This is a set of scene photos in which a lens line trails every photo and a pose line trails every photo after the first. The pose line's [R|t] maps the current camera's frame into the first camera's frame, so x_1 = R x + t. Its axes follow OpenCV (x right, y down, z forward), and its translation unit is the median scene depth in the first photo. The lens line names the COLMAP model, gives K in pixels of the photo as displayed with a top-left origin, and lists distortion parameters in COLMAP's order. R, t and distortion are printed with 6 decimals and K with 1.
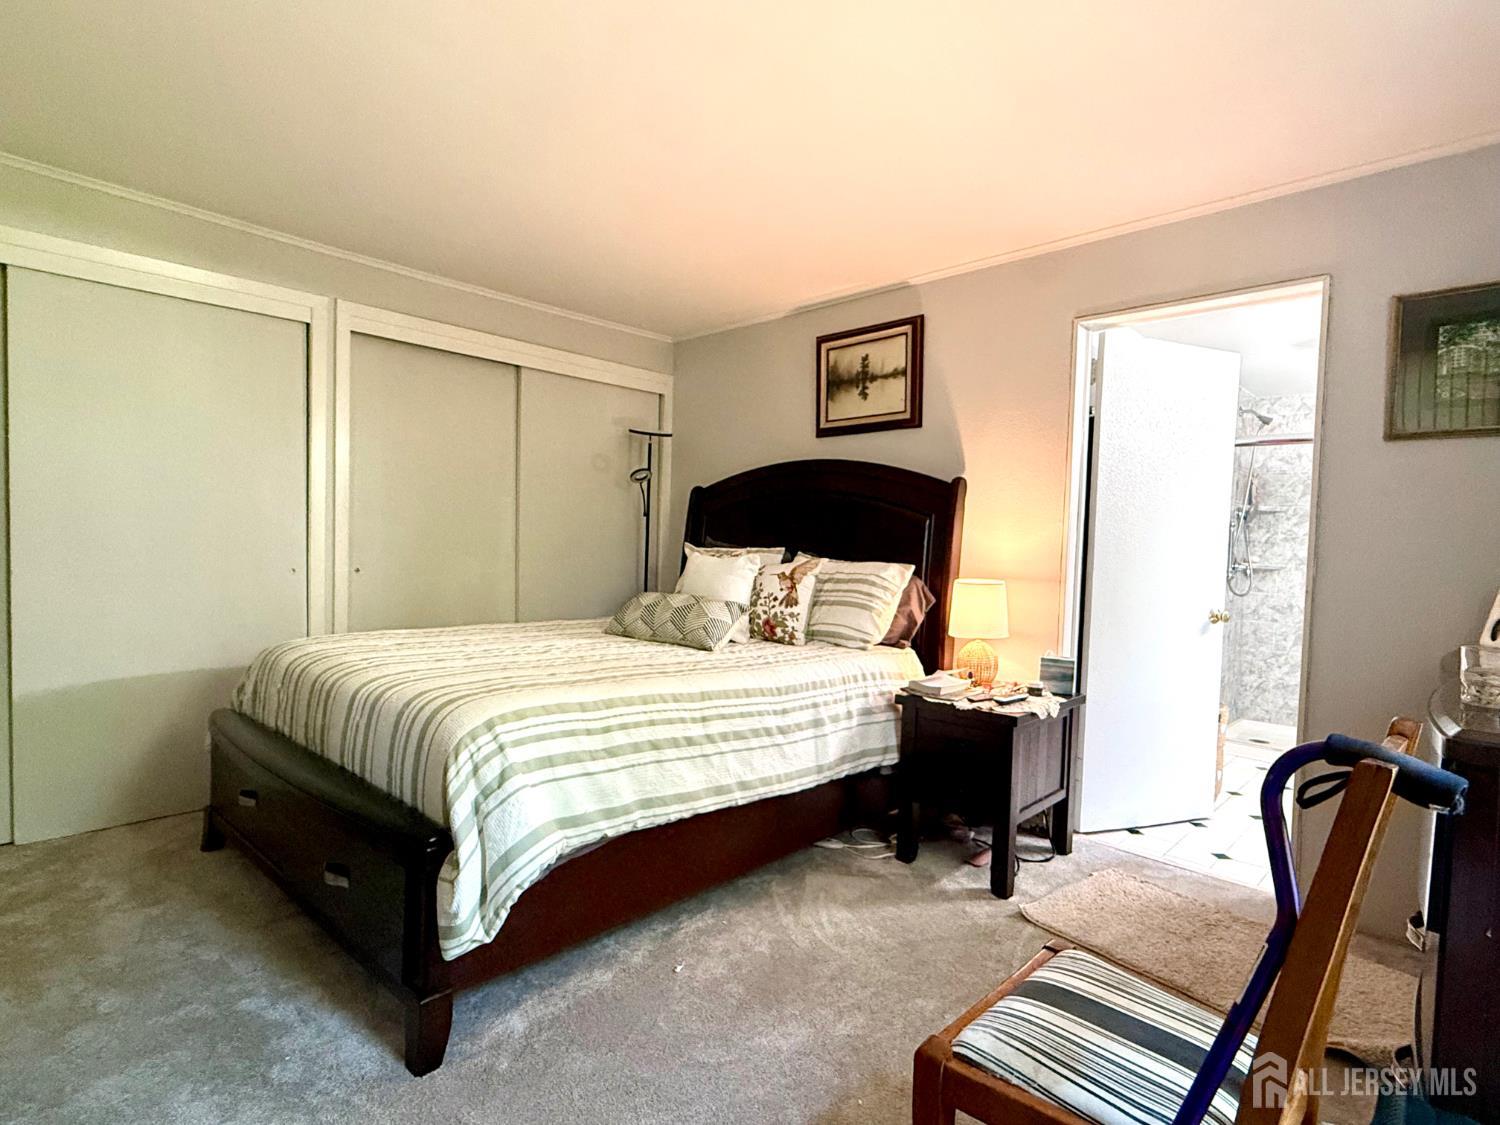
lens RADIAL K [[760.4, 0, 750.0], [0, 760.4, 562.5], [0, 0, 1]] dist [0.000026, 0.000178]
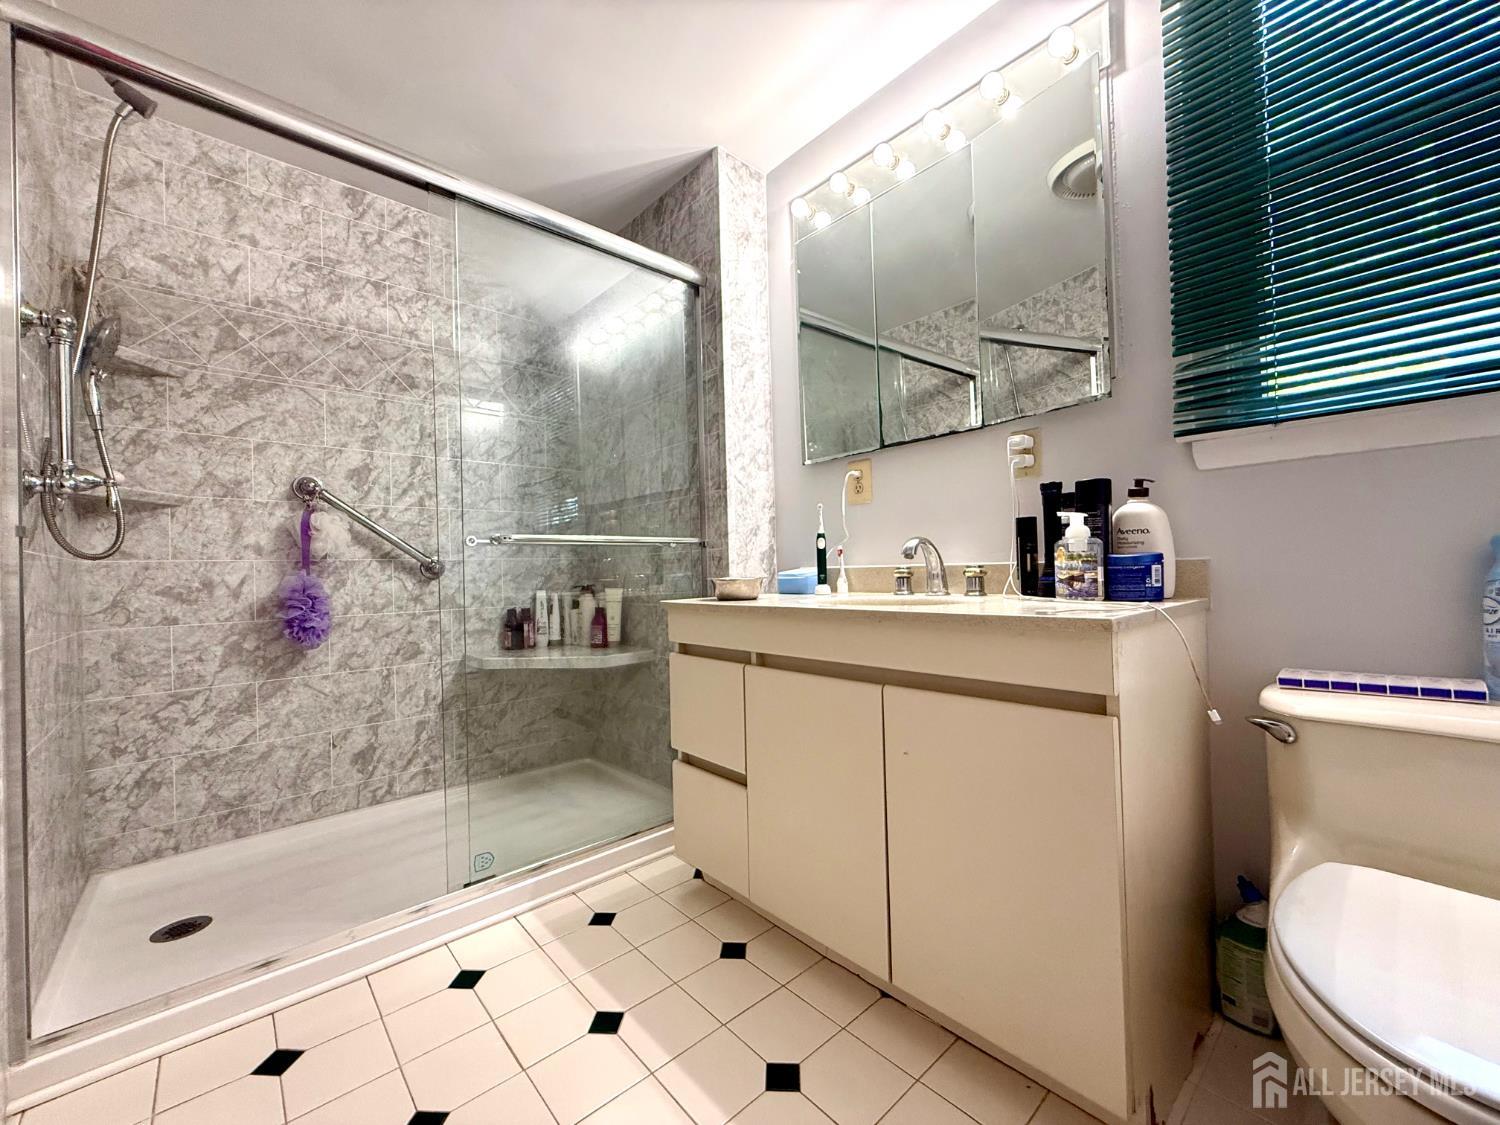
lens RADIAL K [[602.6, 0, 750.0], [0, 602.6, 562.5], [0, 0, 1]] dist [-0.001328, 0.000298]
pose [[0.060464, -0.023723, 0.997888, 0.466579], [0.062058, 0.997873, 0.019962, 0.072865], [-0.996239, 0.060720, 0.061807, 0.827335]]
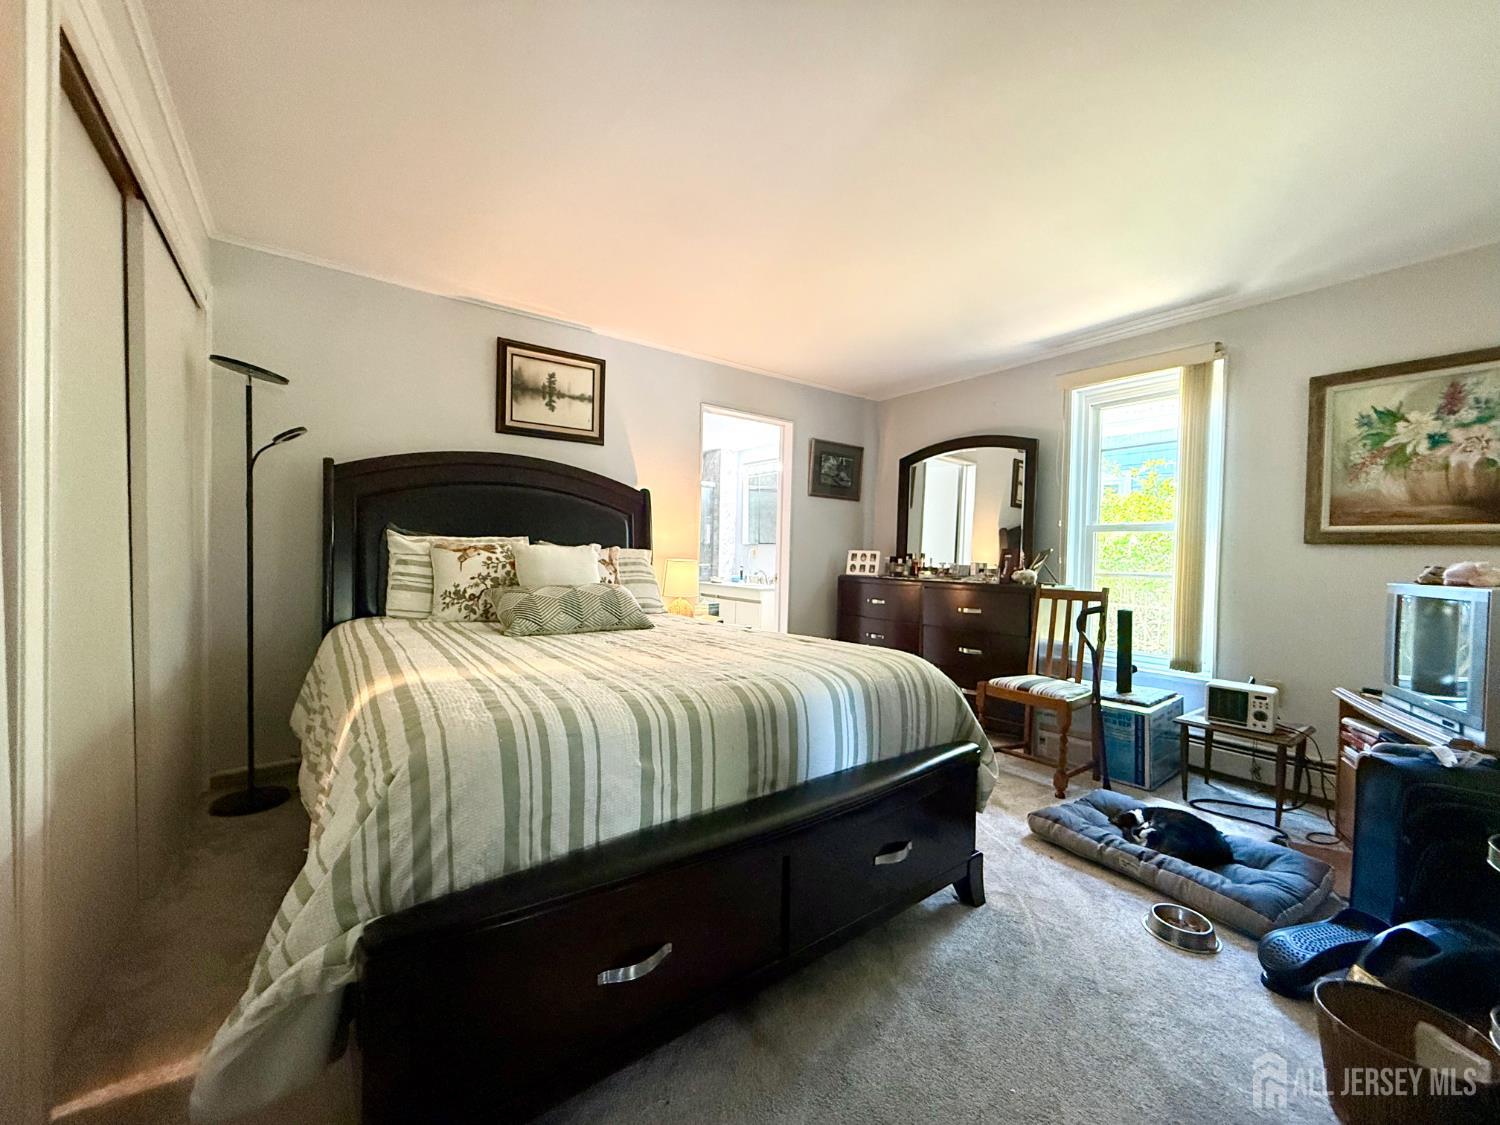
lens RADIAL K [[602.6, 0, 750.0], [0, 602.6, 562.5], [0, 0, 1]] dist [-0.001328, 0.000298]
pose [[0.150917, -0.042617, 0.987627, -0.694841], [0.015398, 0.999050, 0.040757, -0.013047], [-0.988427, 0.009057, 0.151430, 0.531835]]
